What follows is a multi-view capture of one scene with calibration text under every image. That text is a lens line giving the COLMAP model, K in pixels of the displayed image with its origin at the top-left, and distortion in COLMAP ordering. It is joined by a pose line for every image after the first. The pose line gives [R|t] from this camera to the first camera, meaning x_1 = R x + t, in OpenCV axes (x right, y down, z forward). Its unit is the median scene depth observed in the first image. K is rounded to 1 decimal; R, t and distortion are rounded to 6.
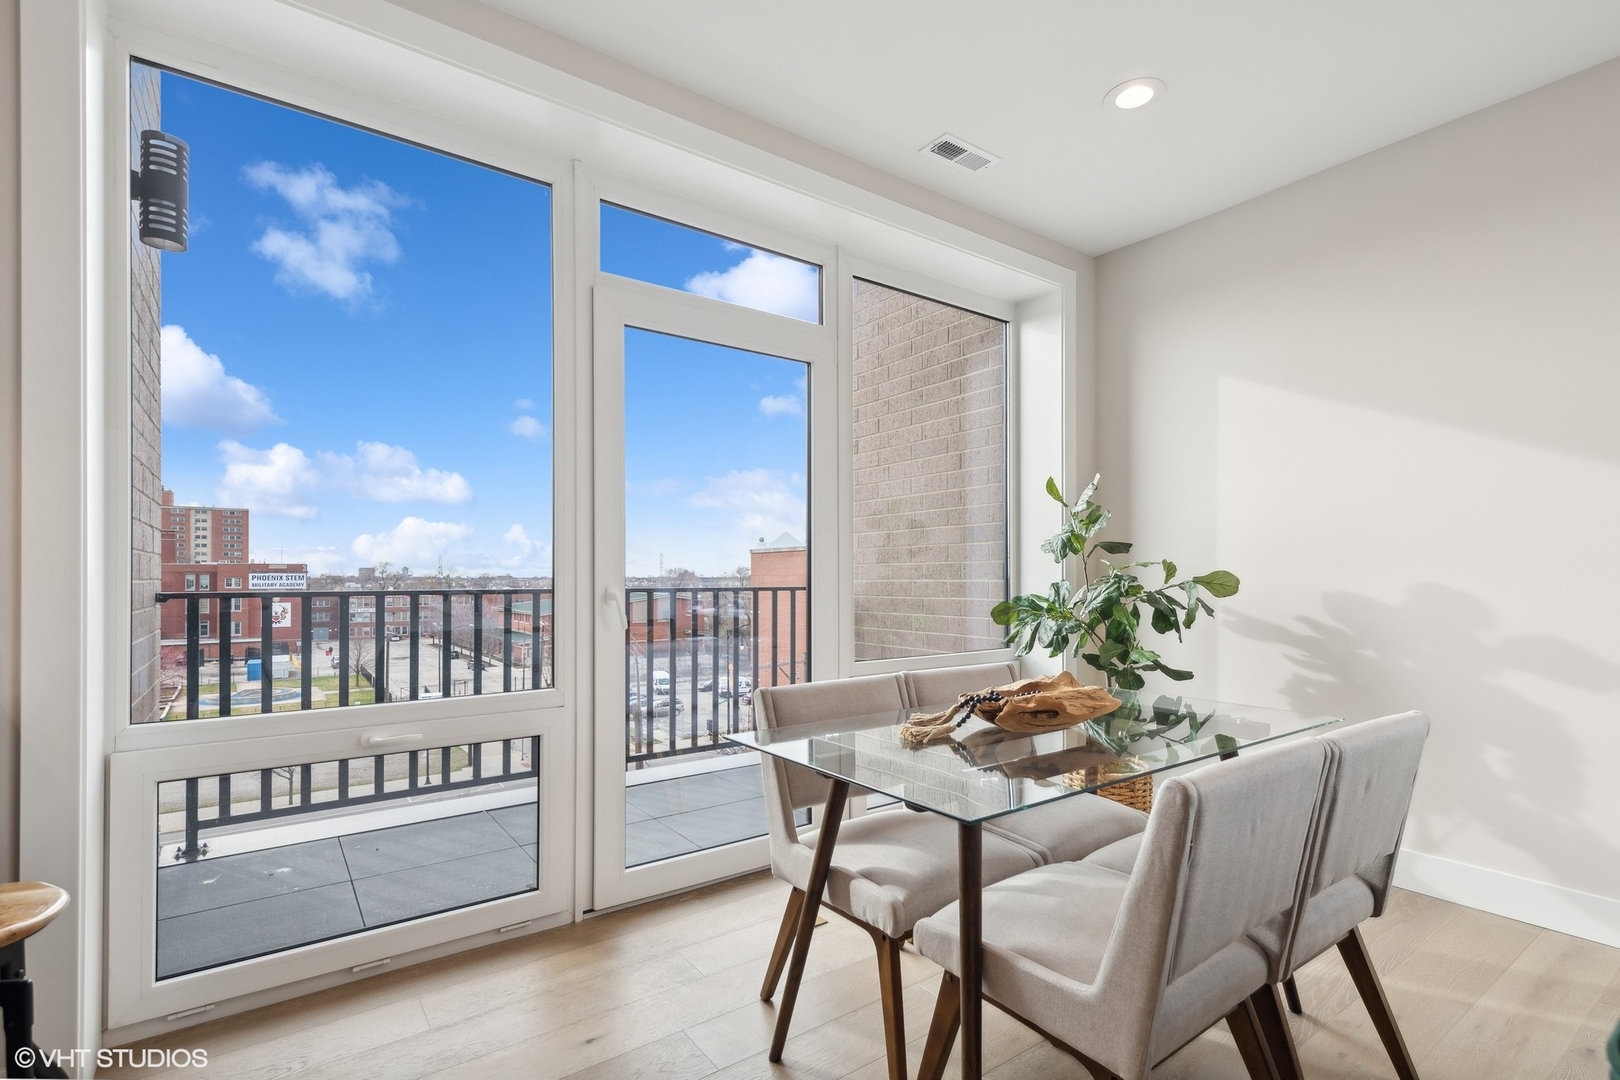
lens RADIAL K [[763.3, 0, 809.3], [0, 763.3, 574.5], [0, 0, 1]] dist [0.019940, -0.000251]
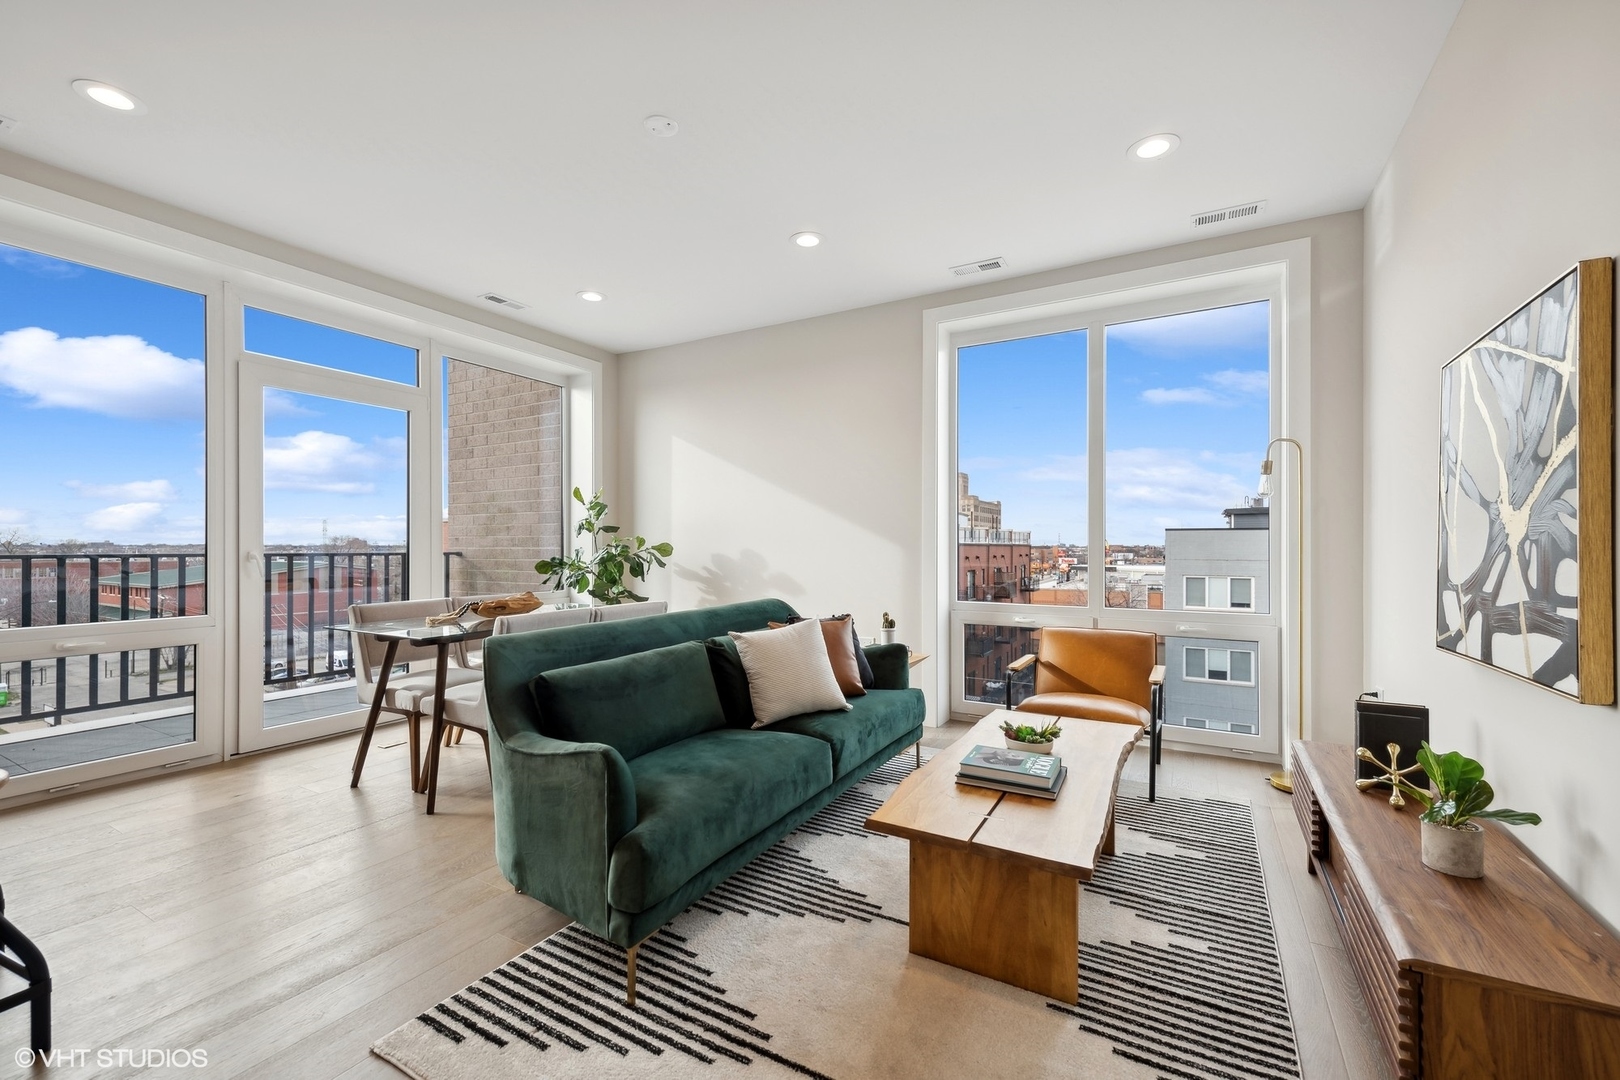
lens RADIAL K [[680.3, 0, 806.0], [0, 680.3, 546.4], [0, 0, 1]] dist [0.005062, -0.000514]
pose [[0.911867, 0.002177, 0.410480, 0.169756], [-0.003785, 0.999988, 0.003107, -0.001933], [-0.410468, -0.004387, 0.911864, -0.623713]]
